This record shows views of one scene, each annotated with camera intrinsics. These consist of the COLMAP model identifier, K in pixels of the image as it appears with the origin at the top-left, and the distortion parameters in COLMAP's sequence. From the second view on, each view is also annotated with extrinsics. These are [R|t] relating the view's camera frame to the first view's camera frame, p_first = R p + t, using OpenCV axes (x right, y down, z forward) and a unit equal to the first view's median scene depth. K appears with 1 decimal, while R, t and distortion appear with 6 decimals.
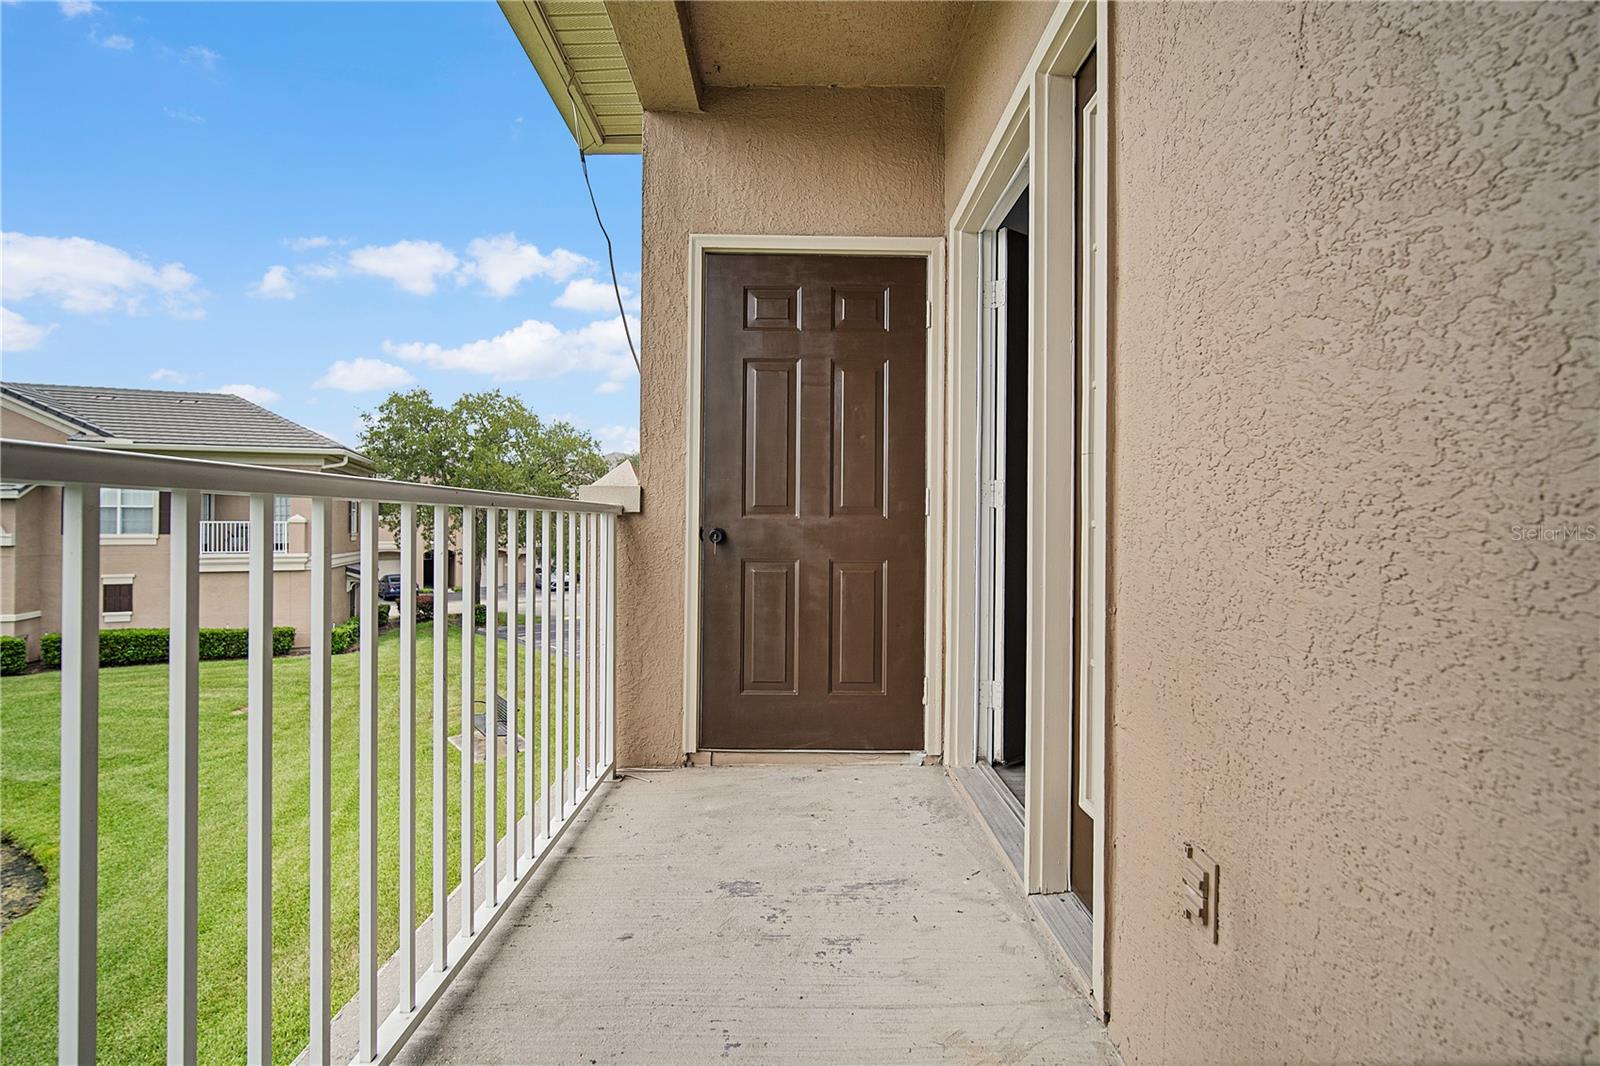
lens RADIAL K [[708.8, 0, 792.1], [0, 708.8, 543.3], [0, 0, 1]] dist [-0.009471, 0.000537]
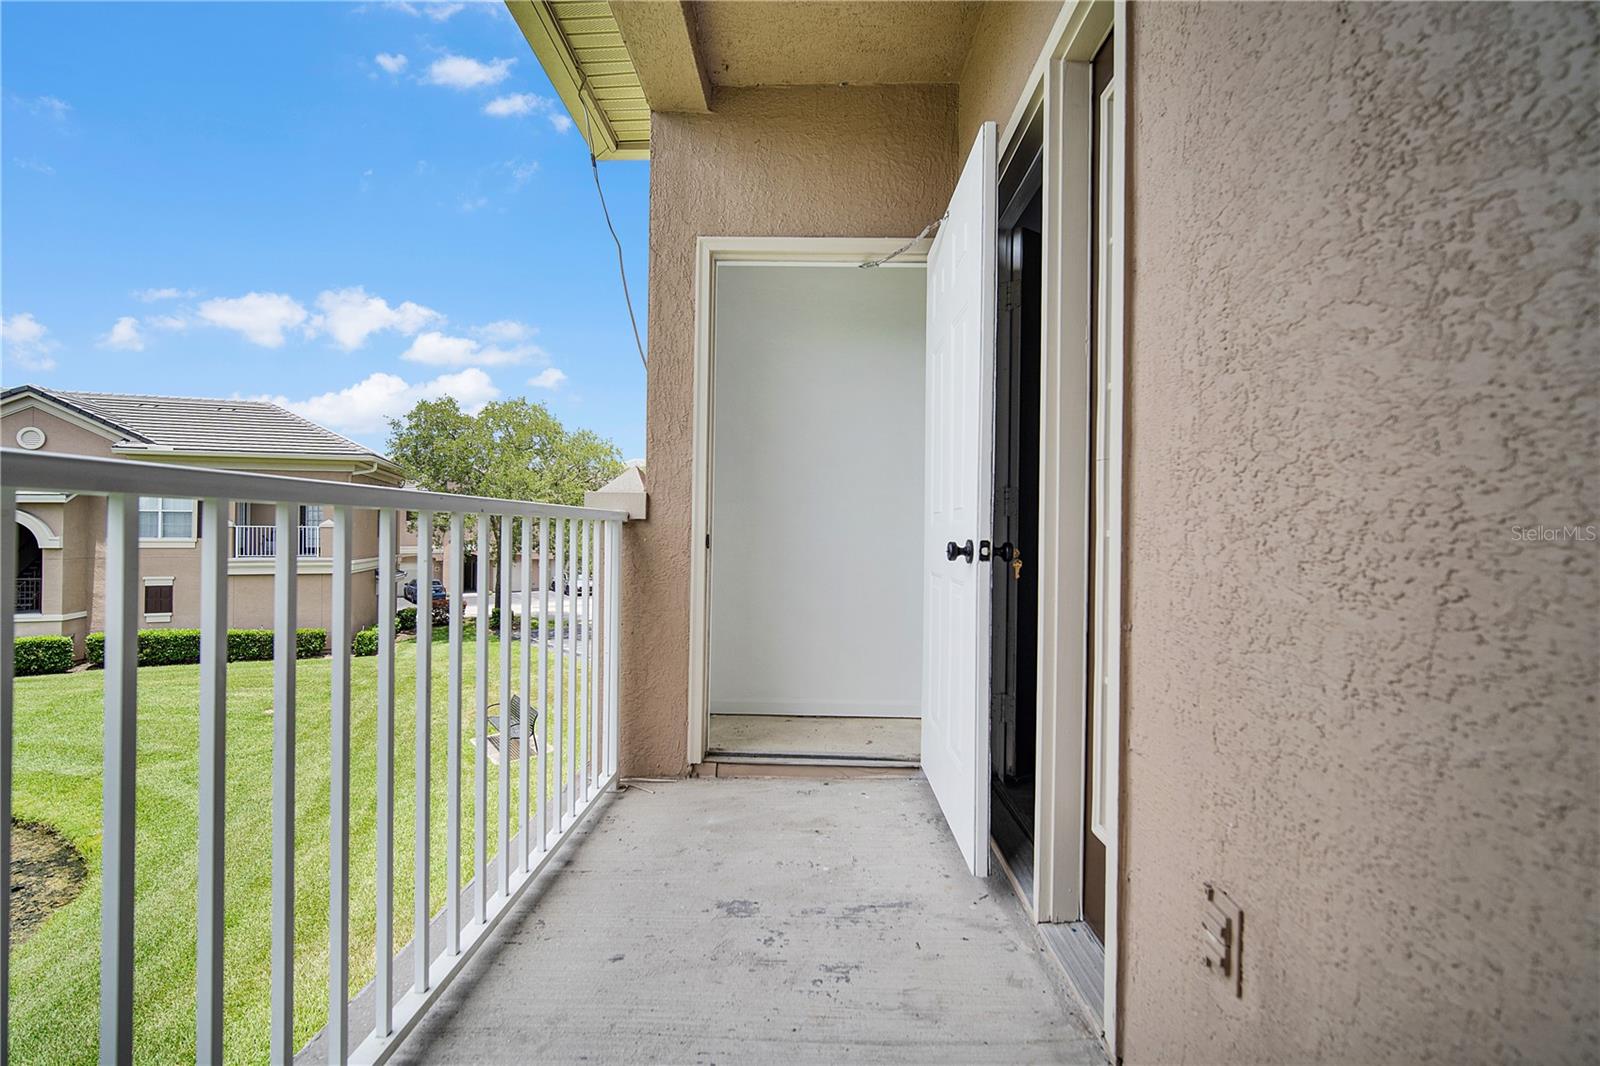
lens RADIAL K [[696.6, 0, 793.1], [0, 696.6, 548.8], [0, 0, 1]] dist [-0.010824, 0.002645]
pose [[0.999486, 0.006038, -0.031473, 0.049635], [-0.006084, 0.999981, -0.001361, -0.005243], [0.031464, 0.001552, 0.999504, 0.086702]]
